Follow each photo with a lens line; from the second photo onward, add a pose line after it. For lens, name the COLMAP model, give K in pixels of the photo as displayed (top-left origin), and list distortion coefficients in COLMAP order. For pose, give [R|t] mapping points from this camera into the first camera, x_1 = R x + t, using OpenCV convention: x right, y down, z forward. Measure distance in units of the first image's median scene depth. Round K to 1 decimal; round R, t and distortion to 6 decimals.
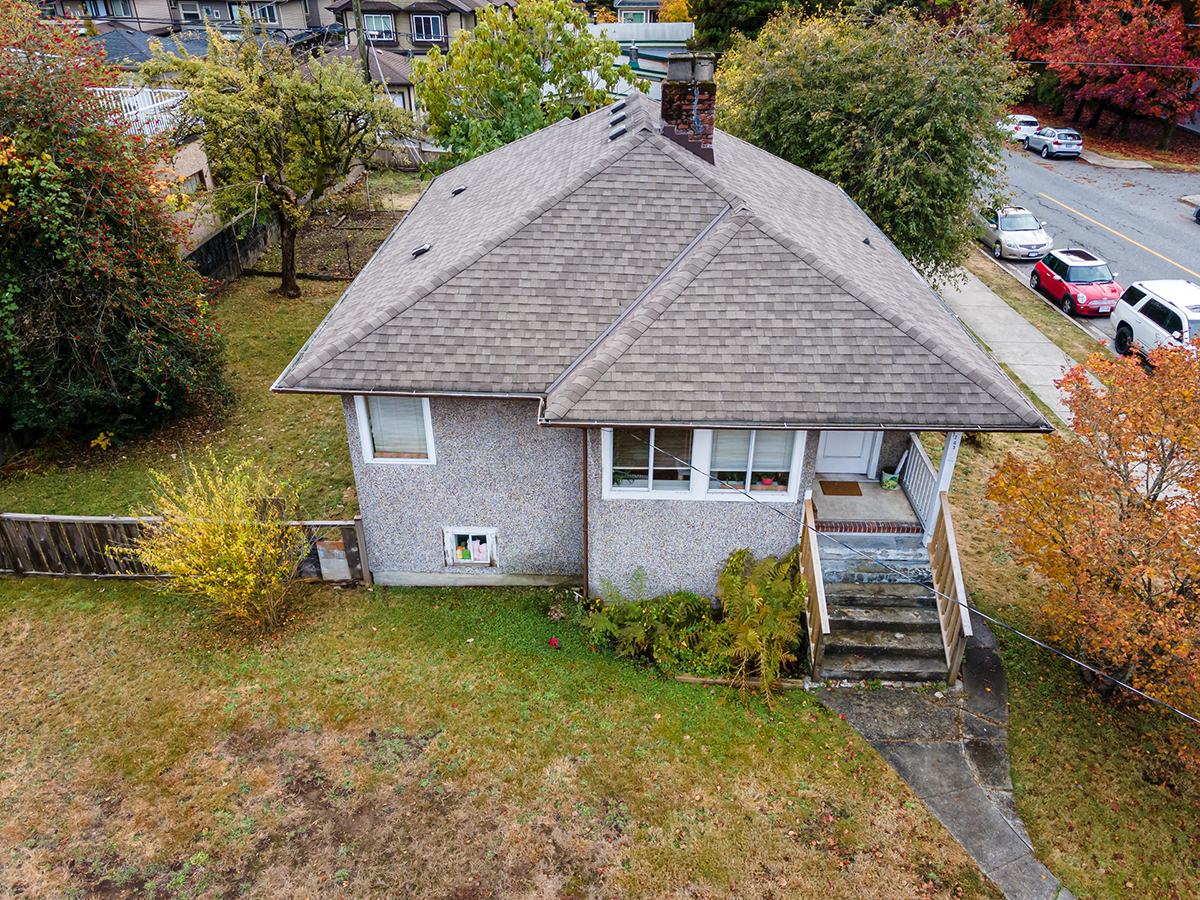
lens RADIAL K [[879.1, 0, 596.6], [0, 879.1, 454.5], [0, 0, 1]] dist [0.003194, 0.073199]
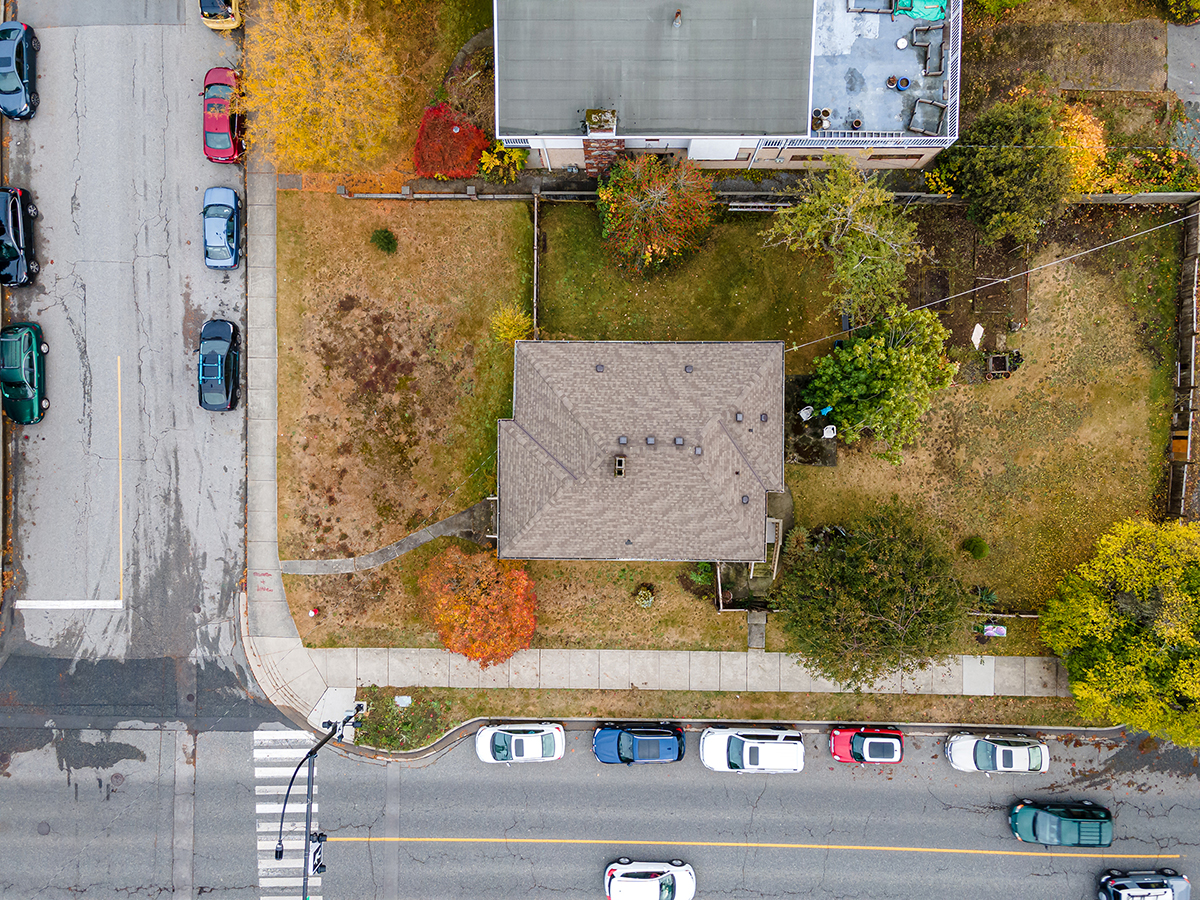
lens RADIAL K [[879.1, 0, 596.6], [0, 879.1, 454.5], [0, 0, 1]] dist [0.003194, 0.073199]
pose [[0.011057, 0.999904, -0.008369, 0.103555], [-0.477624, 0.012634, 0.878473, -3.082655], [0.878495, -0.005716, 0.477718, -0.347019]]
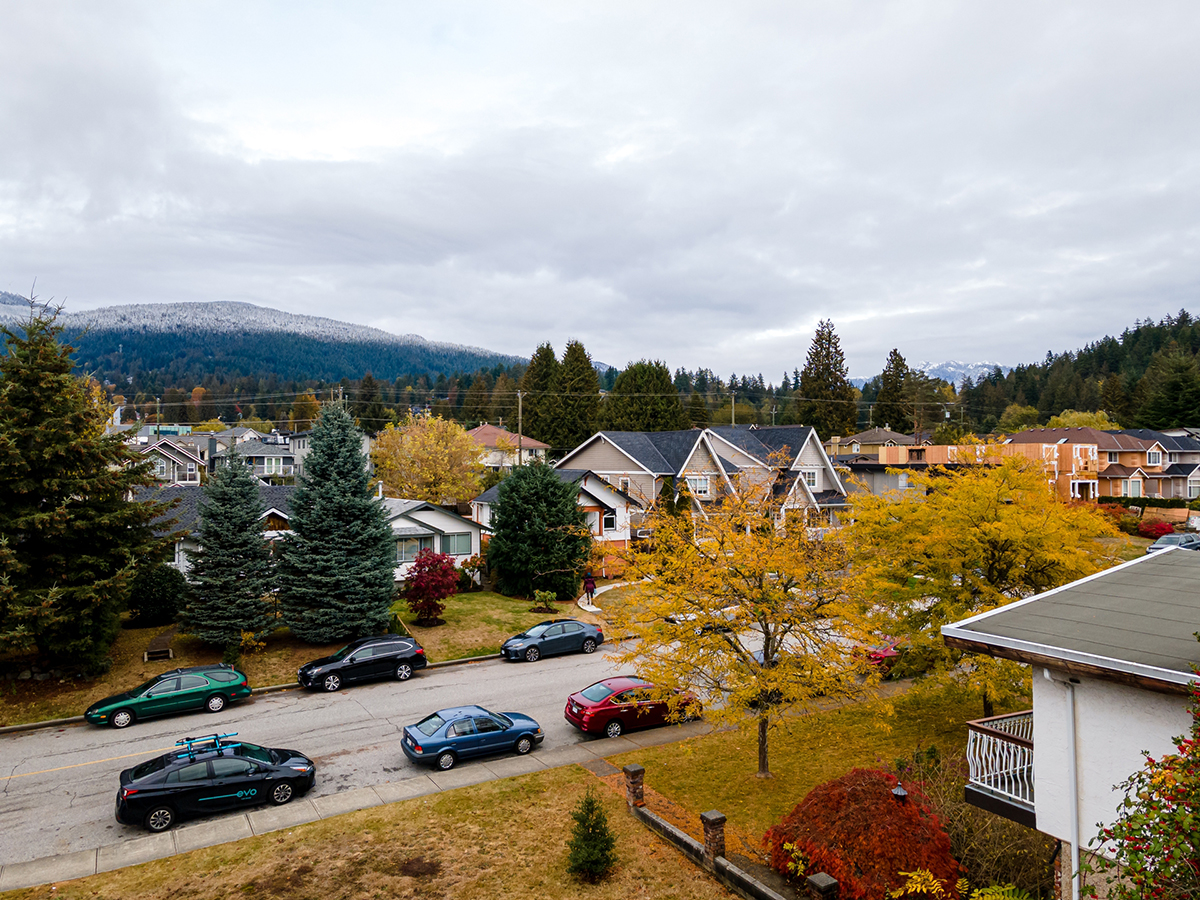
lens RADIAL K [[875.3, 0, 592.3], [0, 875.3, 452.8], [0, 0, 1]] dist [0.036940, 0.040667]
pose [[-0.864197, -0.009388, -0.503066, -0.035320], [-0.255549, 0.869459, 0.422772, -0.806058], [0.433426, 0.493916, -0.753783, 1.393753]]
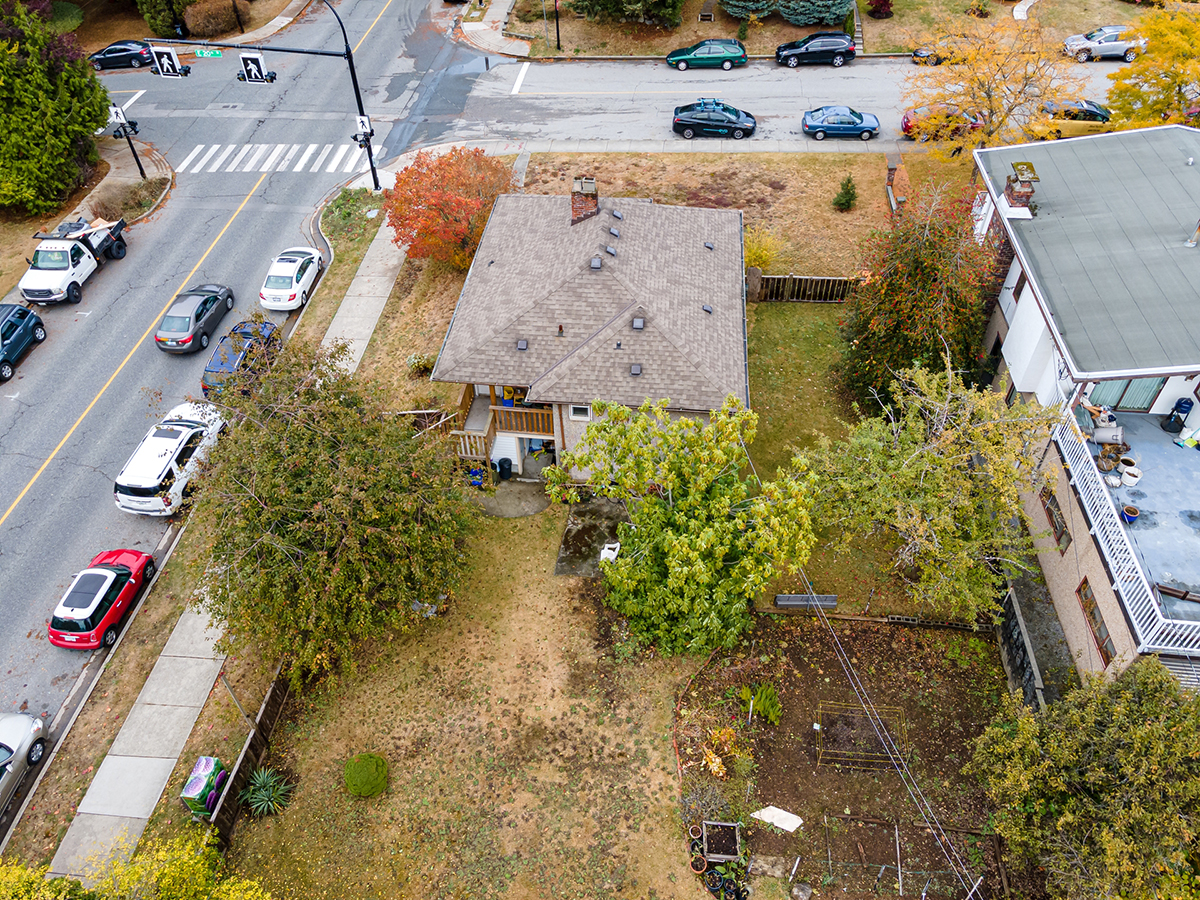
lens RADIAL K [[879.1, 0, 596.6], [0, 879.1, 454.5], [0, 0, 1]] dist [0.003194, 0.073199]
pose [[-0.996801, -0.046768, 0.064806, -0.104065], [0.049725, 0.271881, 0.961045, -2.629489], [-0.062566, 0.961194, -0.268686, 2.517270]]
